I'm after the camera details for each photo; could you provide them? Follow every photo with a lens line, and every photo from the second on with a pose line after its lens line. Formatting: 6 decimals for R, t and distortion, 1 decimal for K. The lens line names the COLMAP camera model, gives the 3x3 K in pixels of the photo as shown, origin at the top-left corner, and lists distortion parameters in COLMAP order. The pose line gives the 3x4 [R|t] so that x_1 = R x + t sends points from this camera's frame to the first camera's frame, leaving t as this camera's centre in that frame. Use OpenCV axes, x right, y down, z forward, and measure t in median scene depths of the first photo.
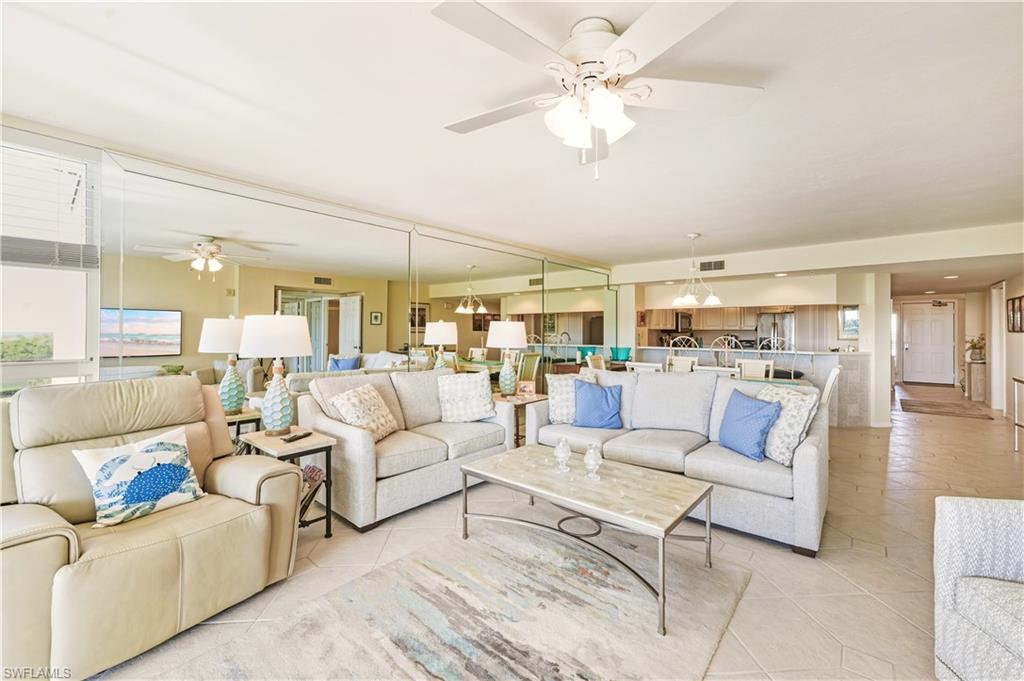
lens RADIAL K [[414.3, 0, 513.1], [0, 414.3, 329.1], [0, 0, 1]] dist [-0.014567, 0.005210]
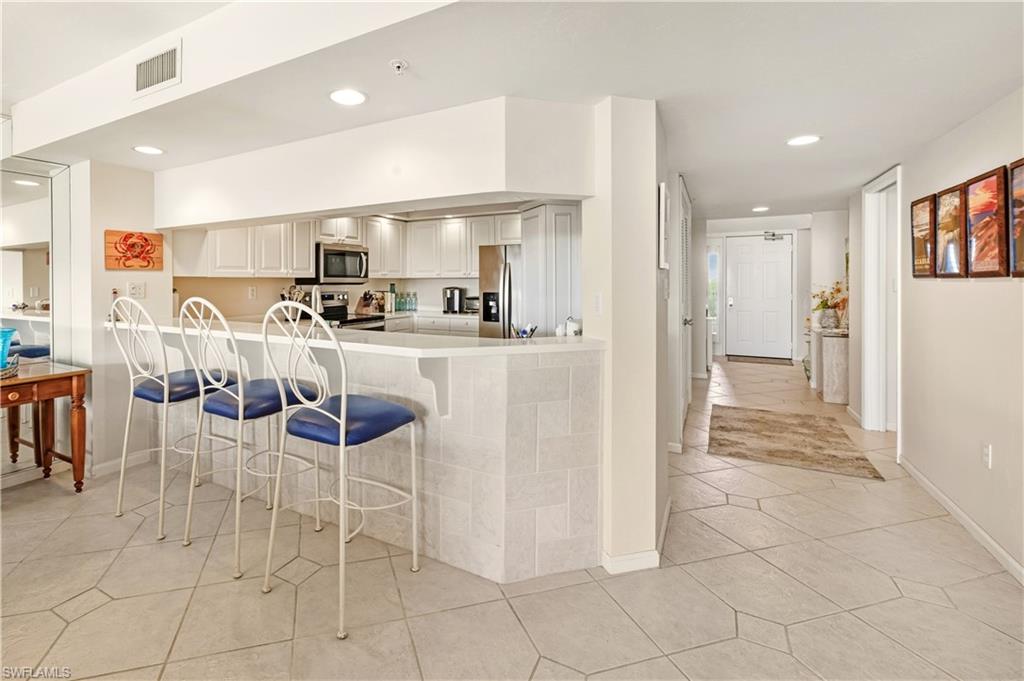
lens RADIAL K [[470.9, 0, 437.2], [0, 470.9, 286.3], [0, 0, 1]] dist [-0.002059, 0.000423]
pose [[0.981983, -0.010214, 0.188692, 0.668837], [0.008055, 0.999893, 0.012203, 0.007079], [-0.188796, -0.010463, 0.981960, 0.656628]]
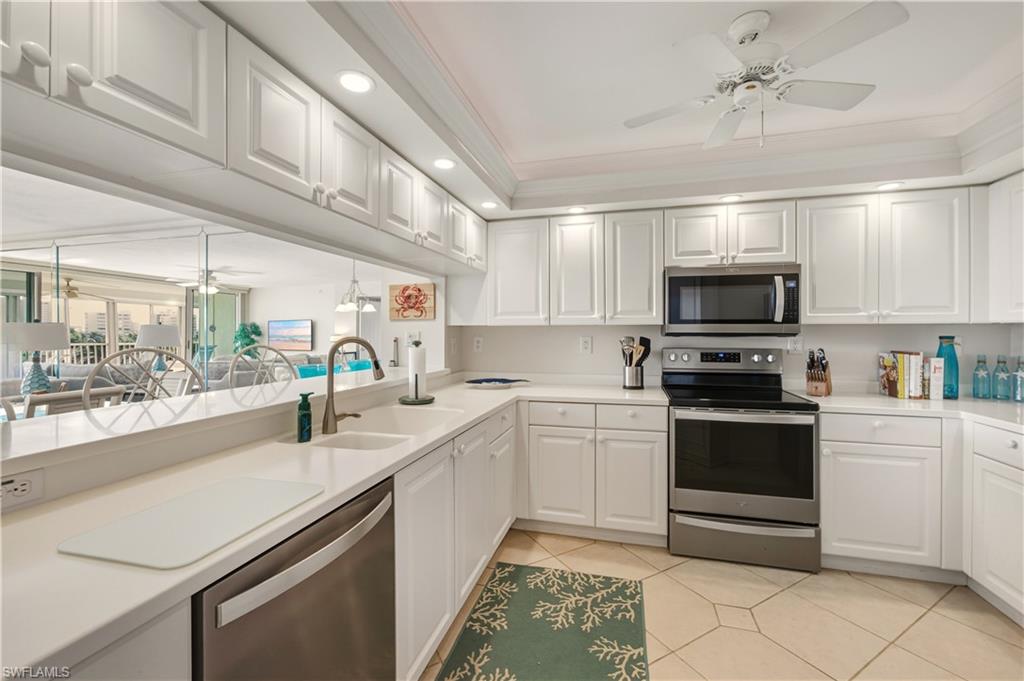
lens RADIAL K [[412.1, 0, 513.9], [0, 412.1, 333.0], [0, 0, 1]] dist [-0.004862, 0.000636]
pose [[0.440989, -0.004016, -0.897503, 0.966899], [0.003833, 0.999989, -0.002591, 0.010423], [0.897504, -0.002297, 0.441000, 1.190036]]
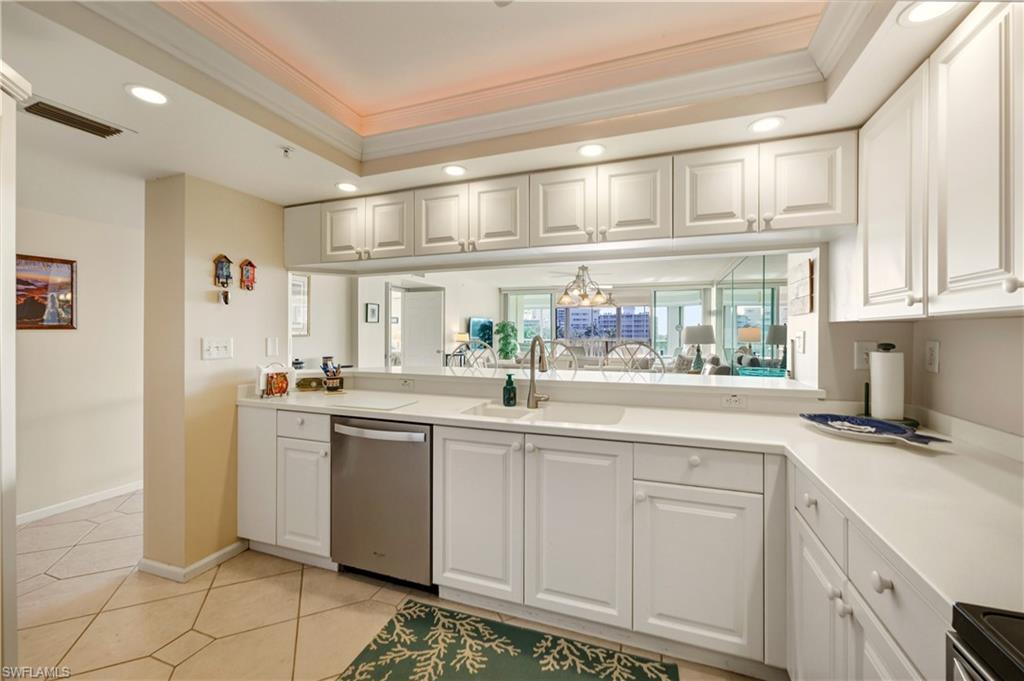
lens RADIAL K [[412.1, 0, 513.9], [0, 412.1, 333.0], [0, 0, 1]] dist [-0.004862, 0.000636]
pose [[-0.931026, -0.002313, -0.364947, 0.803673], [-0.002264, 0.999997, -0.000562, 0.008974], [0.364947, 0.000303, -0.931028, 1.567259]]
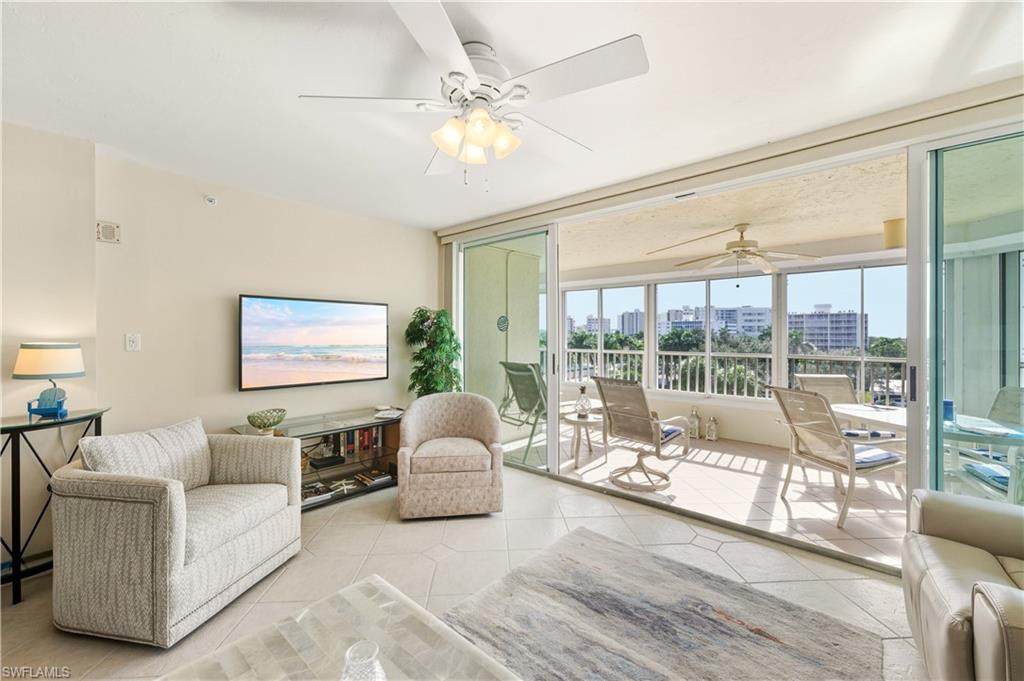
lens RADIAL K [[412.1, 0, 513.9], [0, 412.1, 333.0], [0, 0, 1]] dist [-0.004862, 0.000636]
pose [[-0.999985, -0.004985, -0.002219, 0.020044], [-0.004974, 0.999976, -0.004753, 0.000611], [0.002243, -0.004742, -0.999986, 0.562408]]
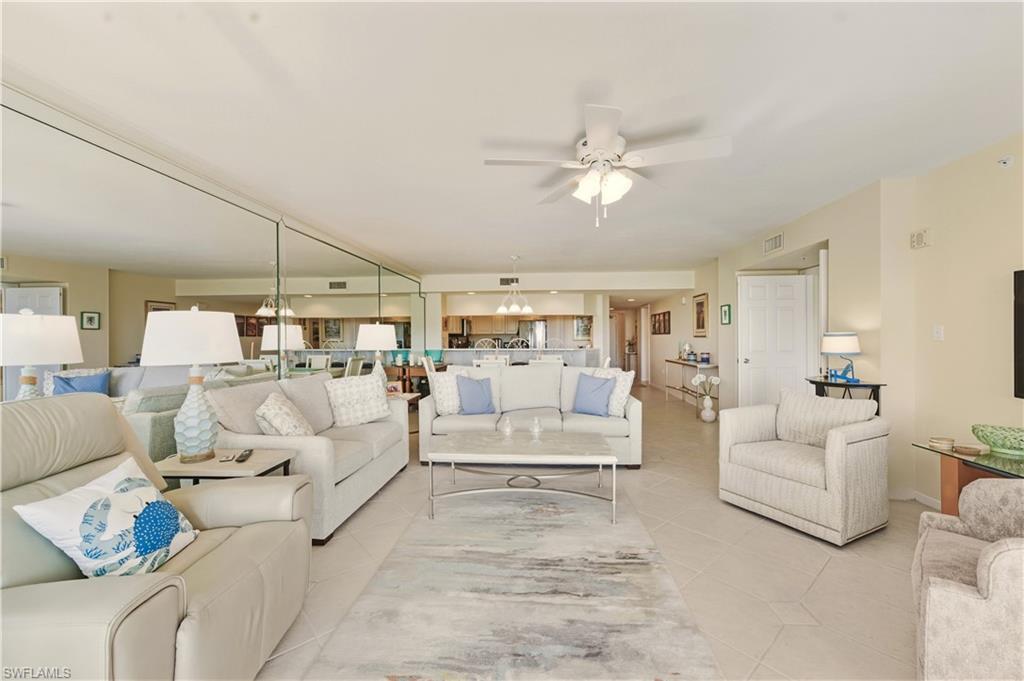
lens RADIAL K [[403.9, 0, 514.8], [0, 403.9, 338.2], [0, 0, 1]] dist [-0.008755, 0.000222]
pose [[0.805643, -0.009701, 0.592322, -0.245552], [0.005724, 0.999947, 0.008593, 0.006665], [-0.592374, -0.003532, 0.805656, -0.000208]]
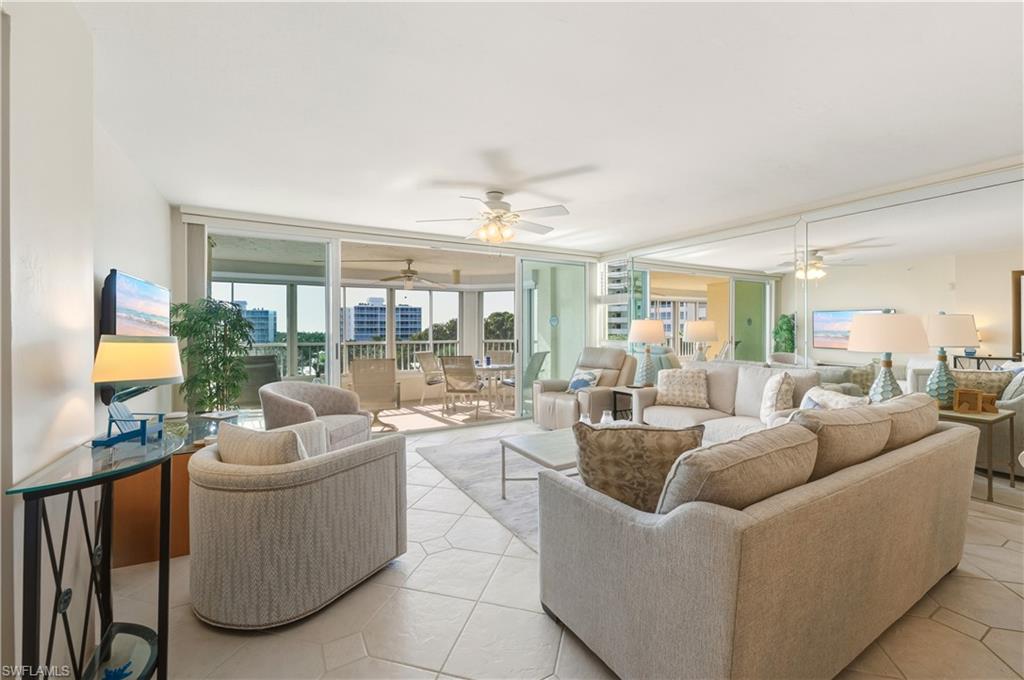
lens RADIAL K [[414.3, 0, 513.1], [0, 414.3, 328.6], [0, 0, 1]] dist [-0.014567, 0.005210]
pose [[-0.322496, -0.003403, -0.946565, 0.620698], [0.004723, 0.999975, -0.005204, 0.007031], [0.946559, -0.006149, -0.322471, 0.497504]]
